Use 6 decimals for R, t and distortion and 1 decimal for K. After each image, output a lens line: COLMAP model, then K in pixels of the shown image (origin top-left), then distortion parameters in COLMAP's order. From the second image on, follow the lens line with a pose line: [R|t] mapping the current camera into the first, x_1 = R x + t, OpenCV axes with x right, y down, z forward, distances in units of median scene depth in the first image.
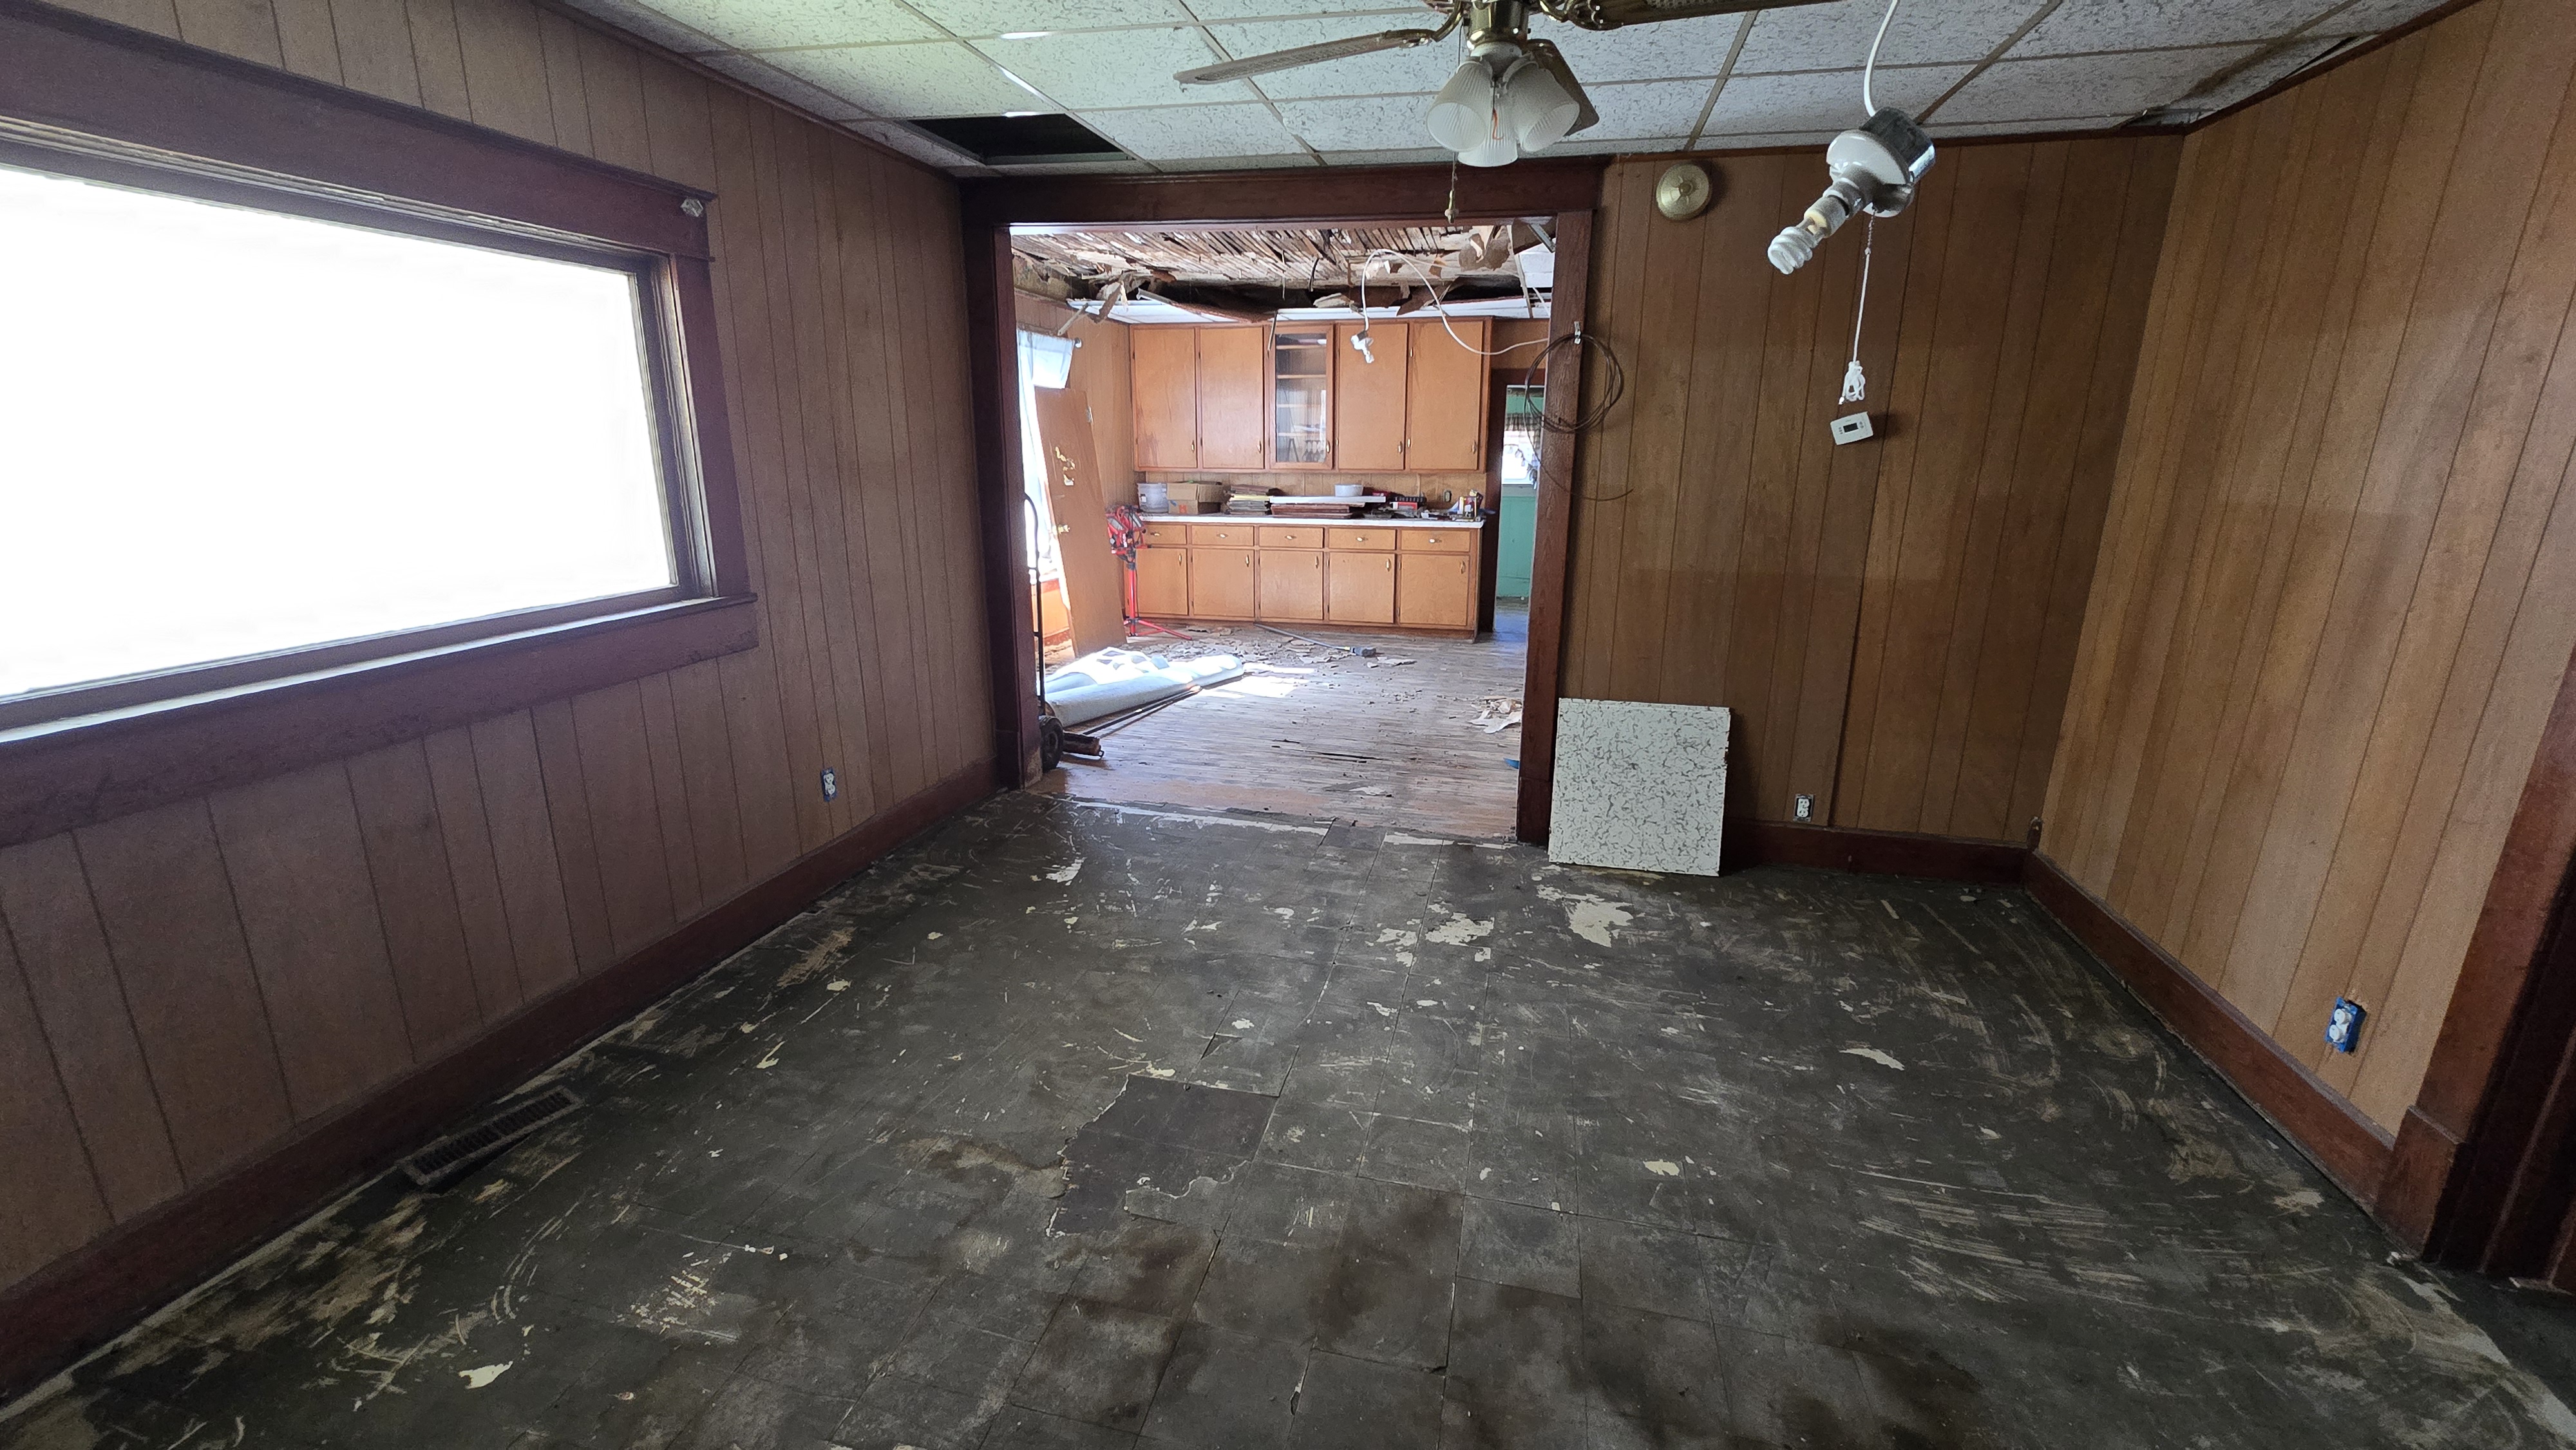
lens RADIAL K [[1048.8, 0, 1293.6], [0, 1048.8, 717.5], [0, 0, 1]] dist [-0.001694, 0.000031]
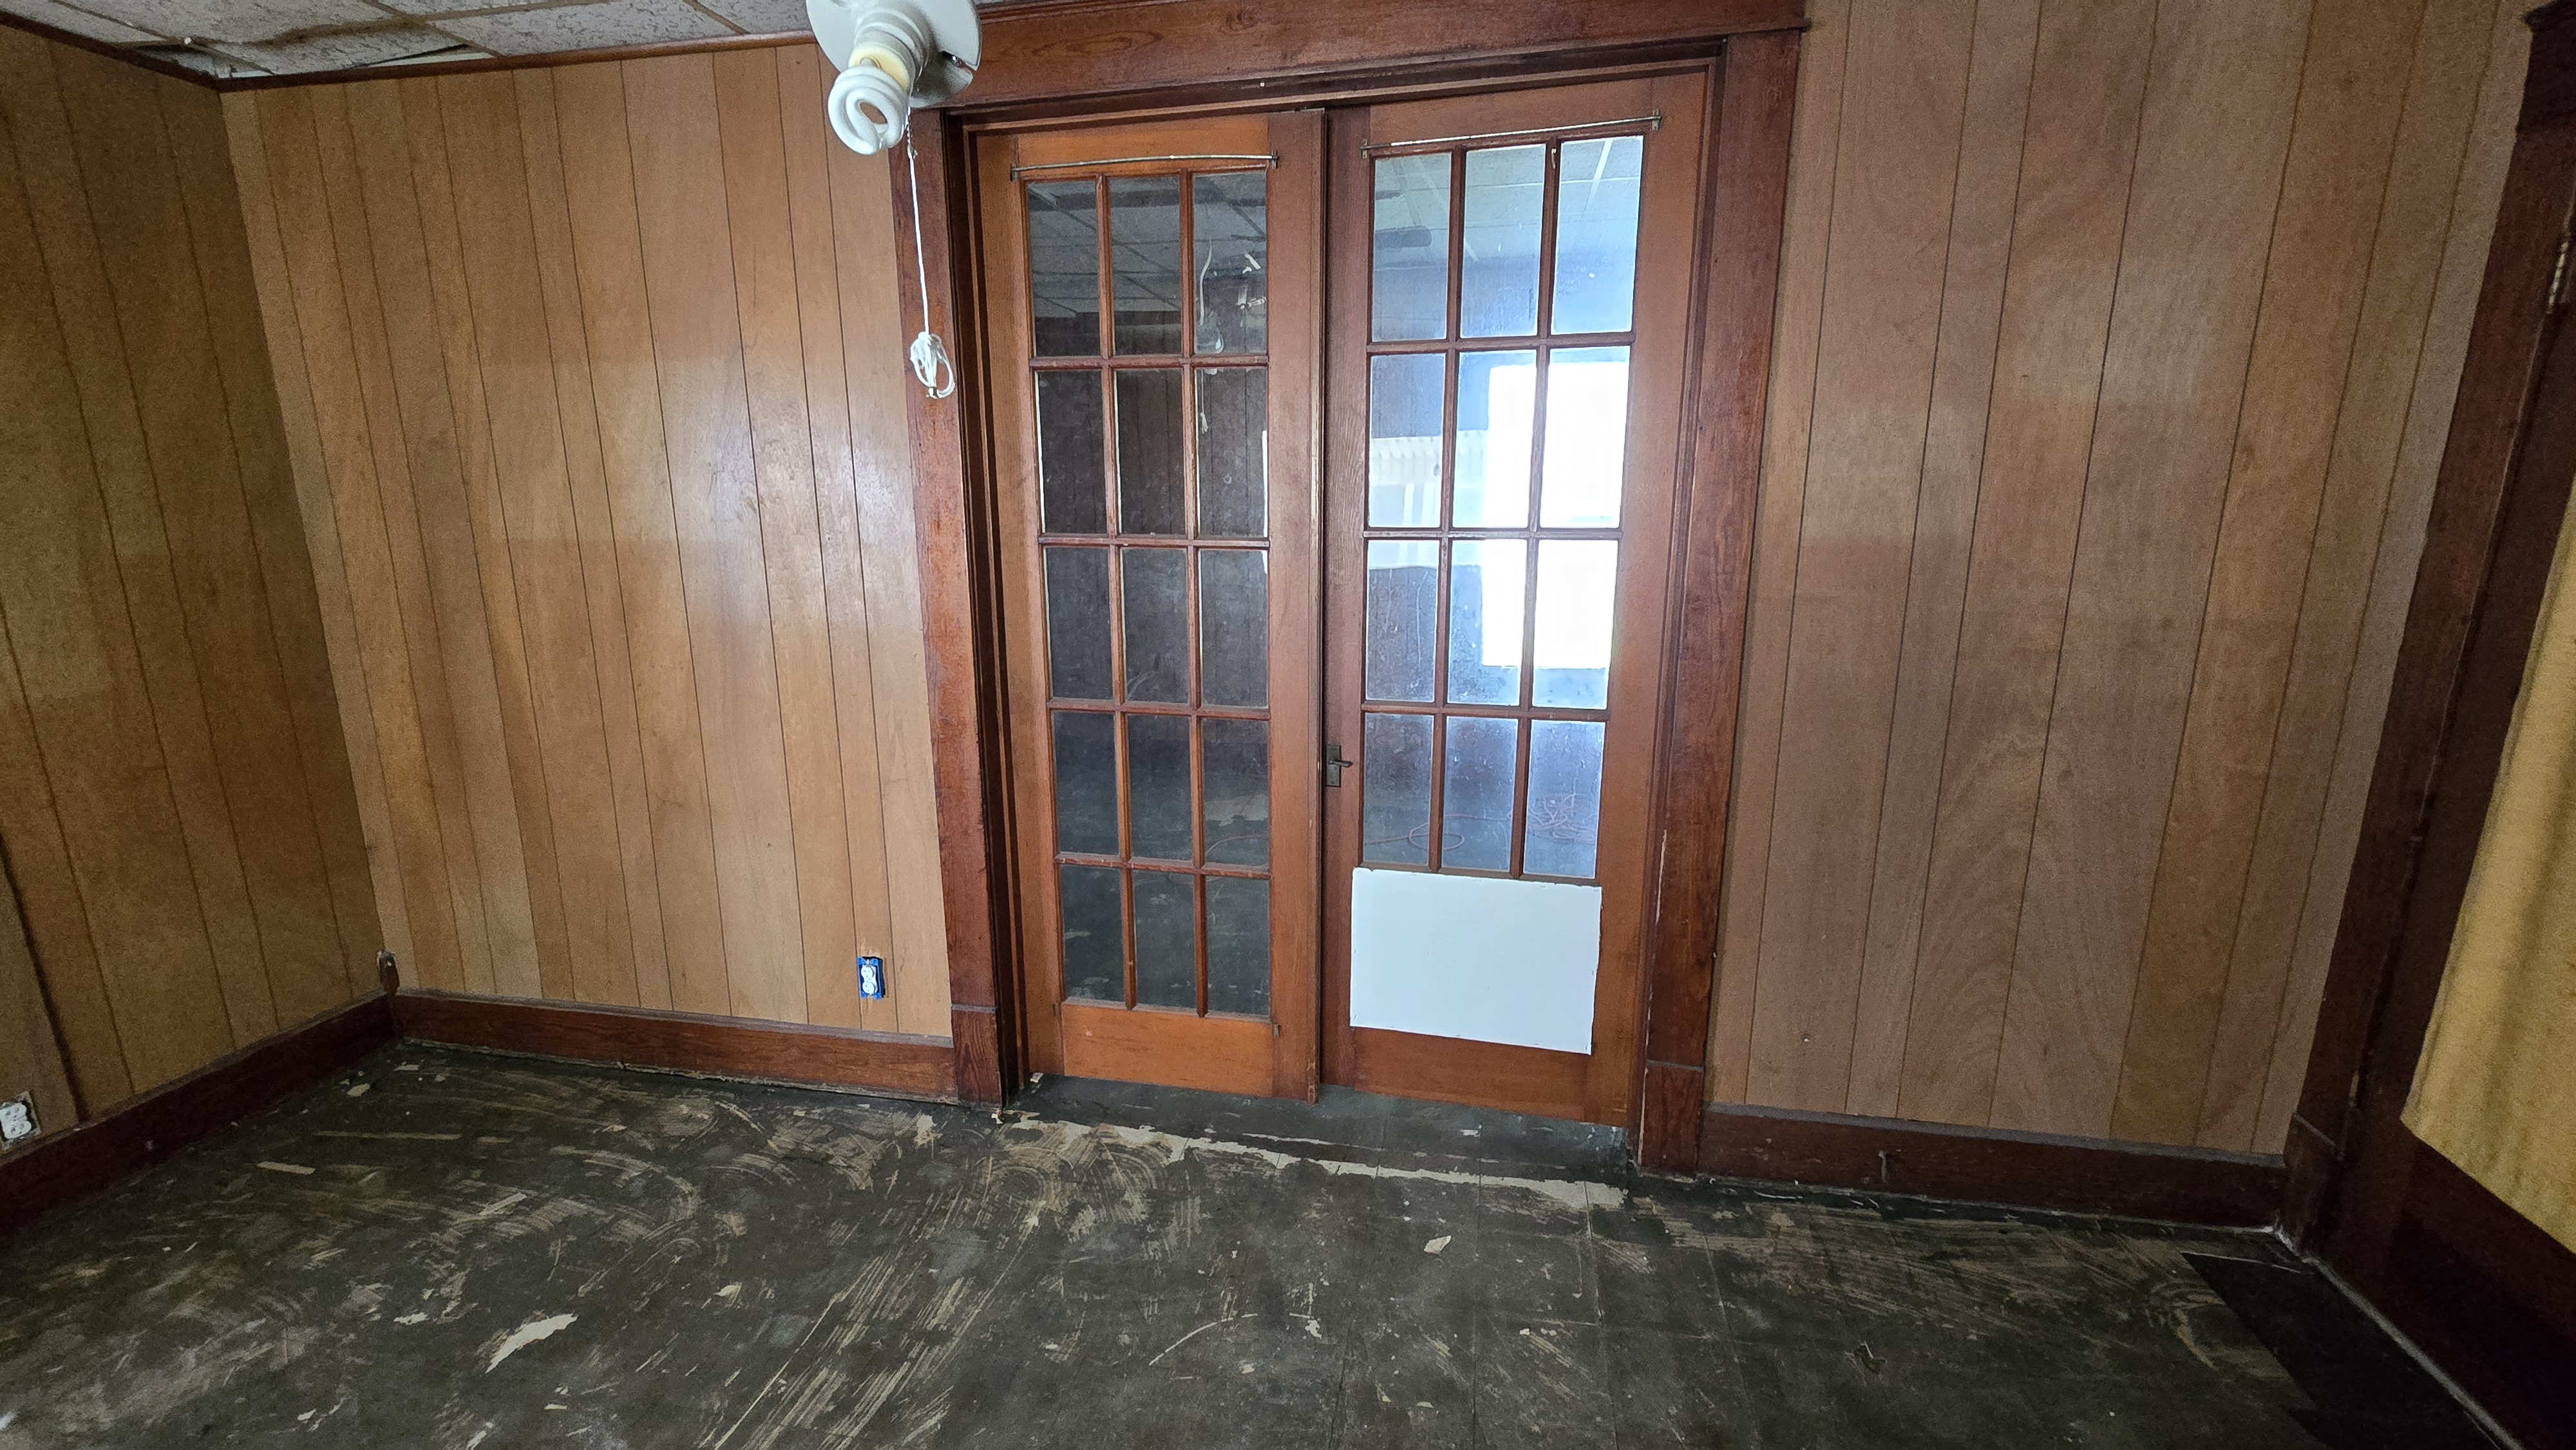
lens RADIAL K [[1049.4, 0, 1295.2], [0, 1049.4, 720.5], [0, 0, 1]] dist [-0.002959, -0.000212]
pose [[-0.042892, -0.221209, 0.974283, -0.058006], [0.257899, 0.939678, 0.224706, -0.084773], [-0.965219, 0.260904, 0.016745, 0.353123]]
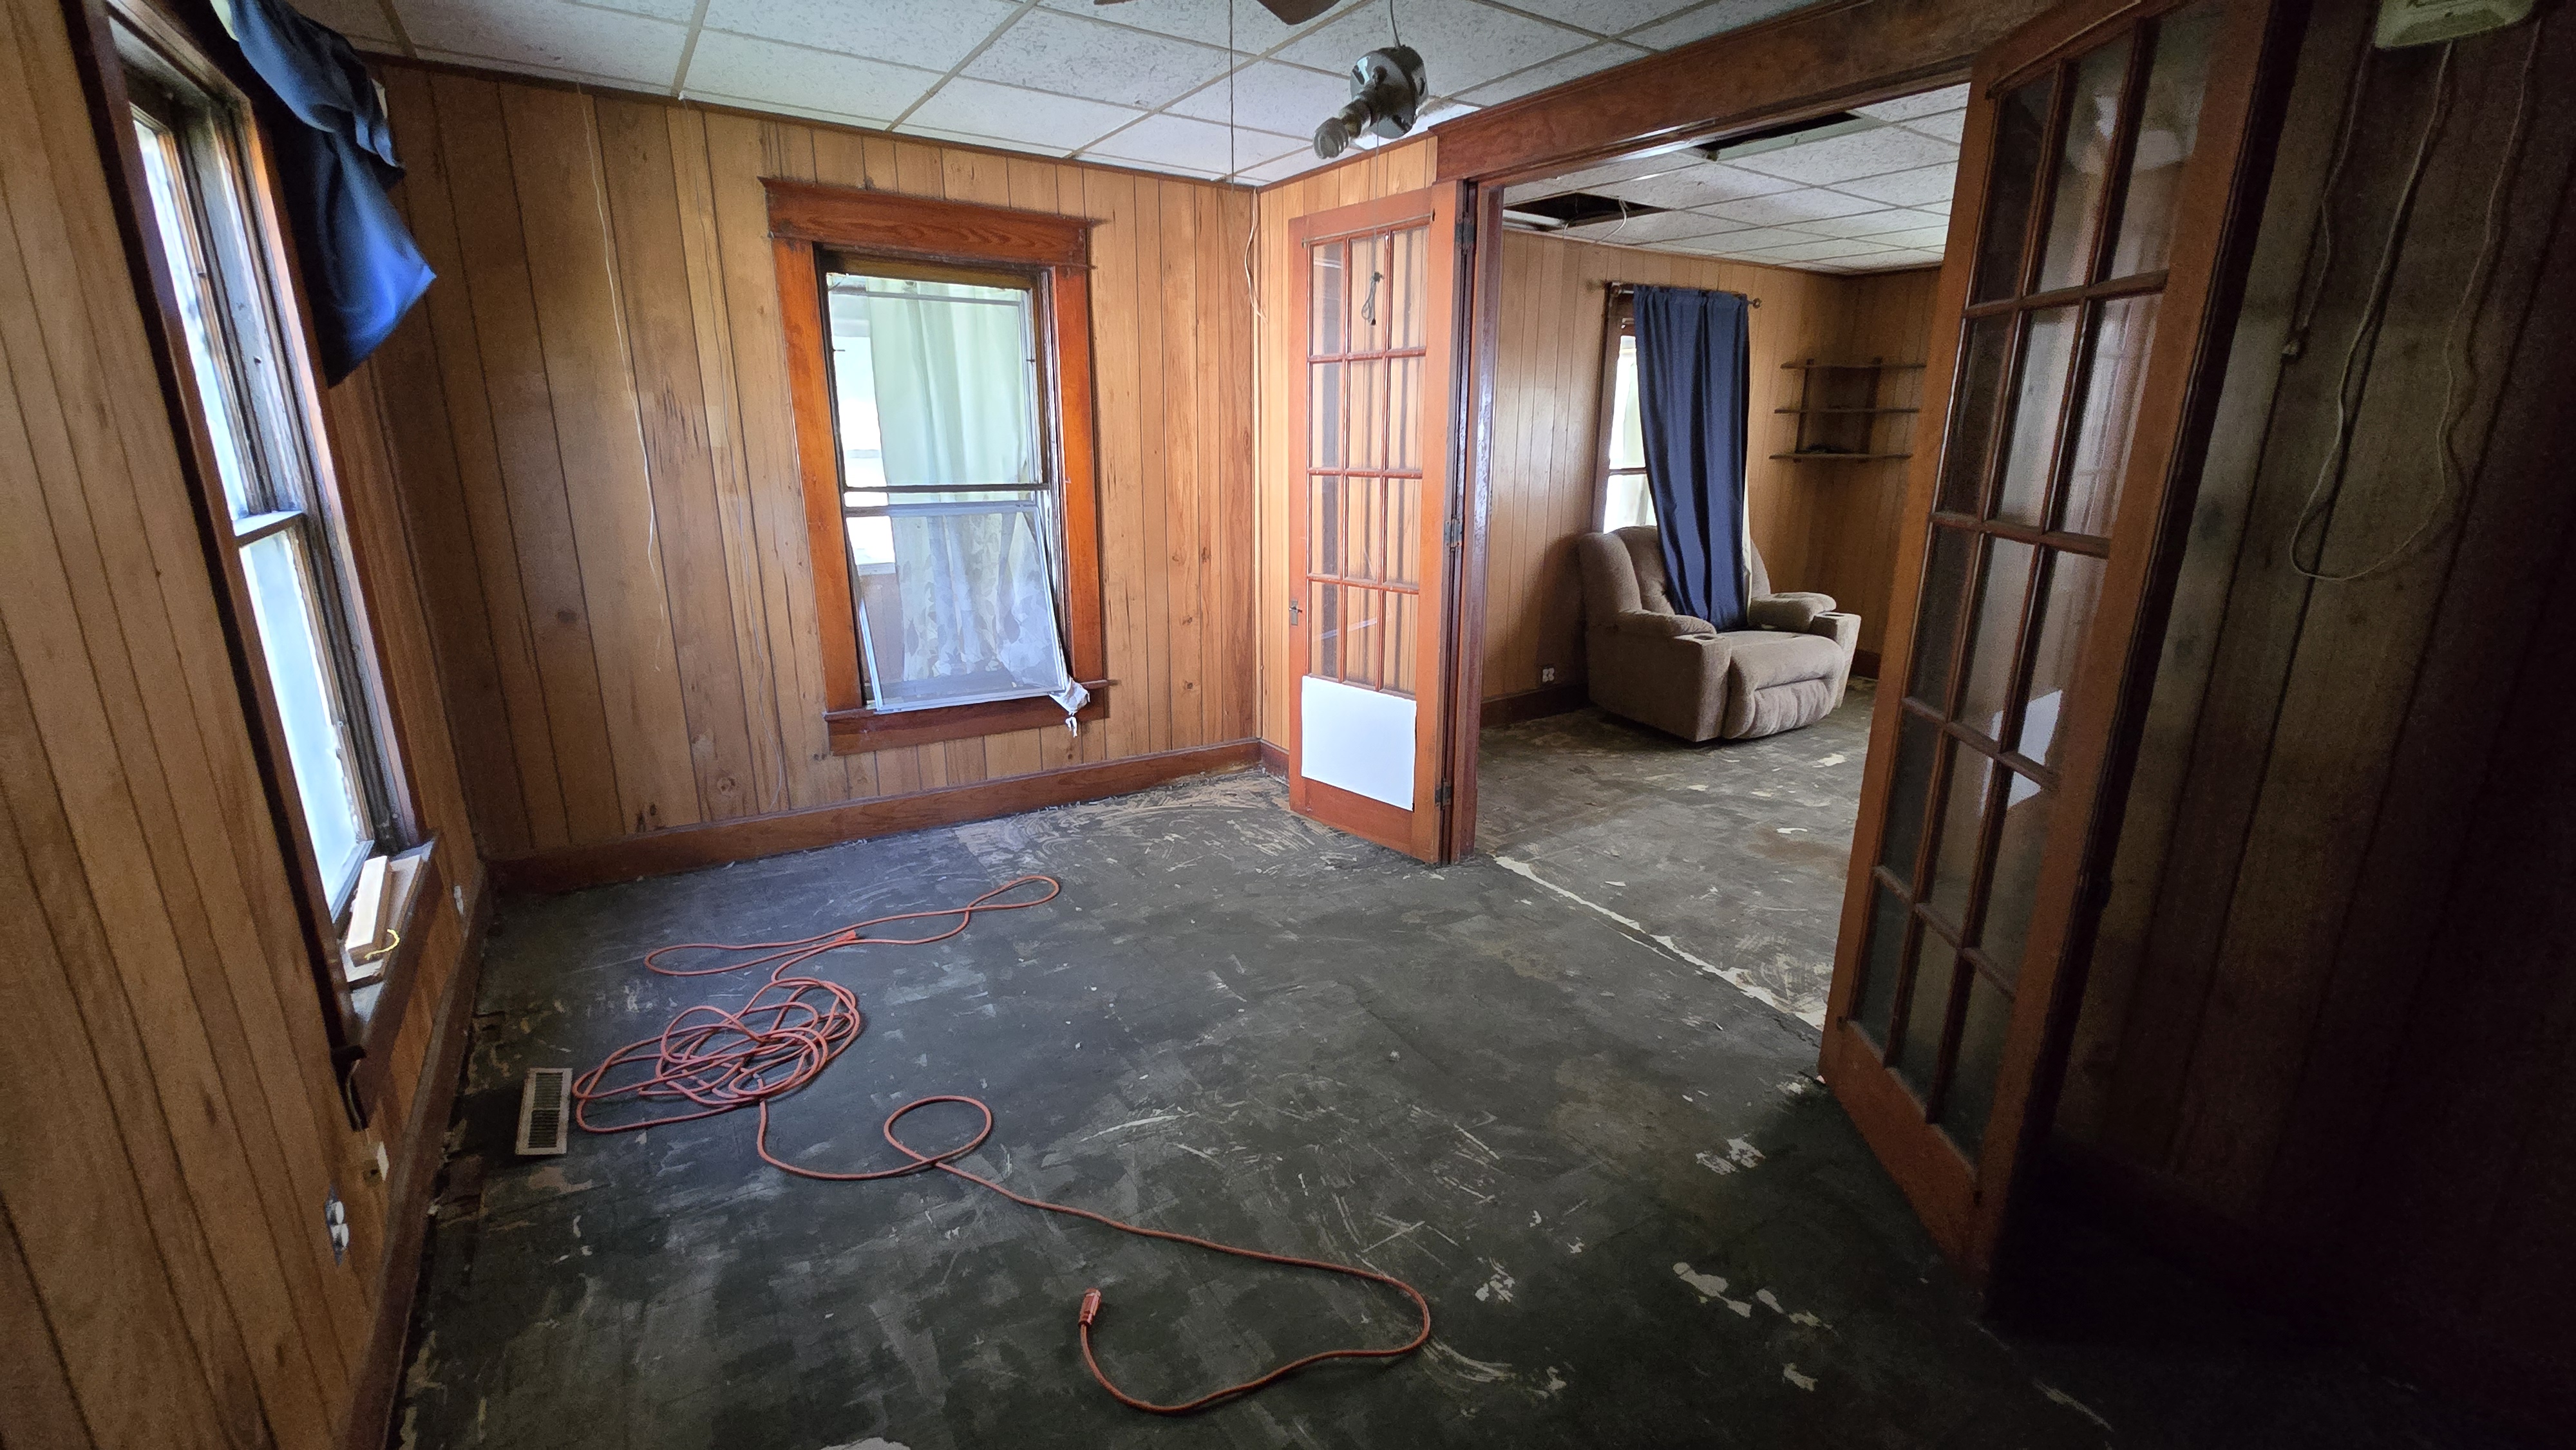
lens RADIAL K [[1049.4, 0, 1295.2], [0, 1049.4, 720.5], [0, 0, 1]] dist [-0.002959, -0.000212]
pose [[-0.691417, 0.180992, -0.699417, 1.680221], [-0.199975, 0.882338, 0.426015, -0.192177], [0.694228, 0.434420, -0.573870, 0.736111]]
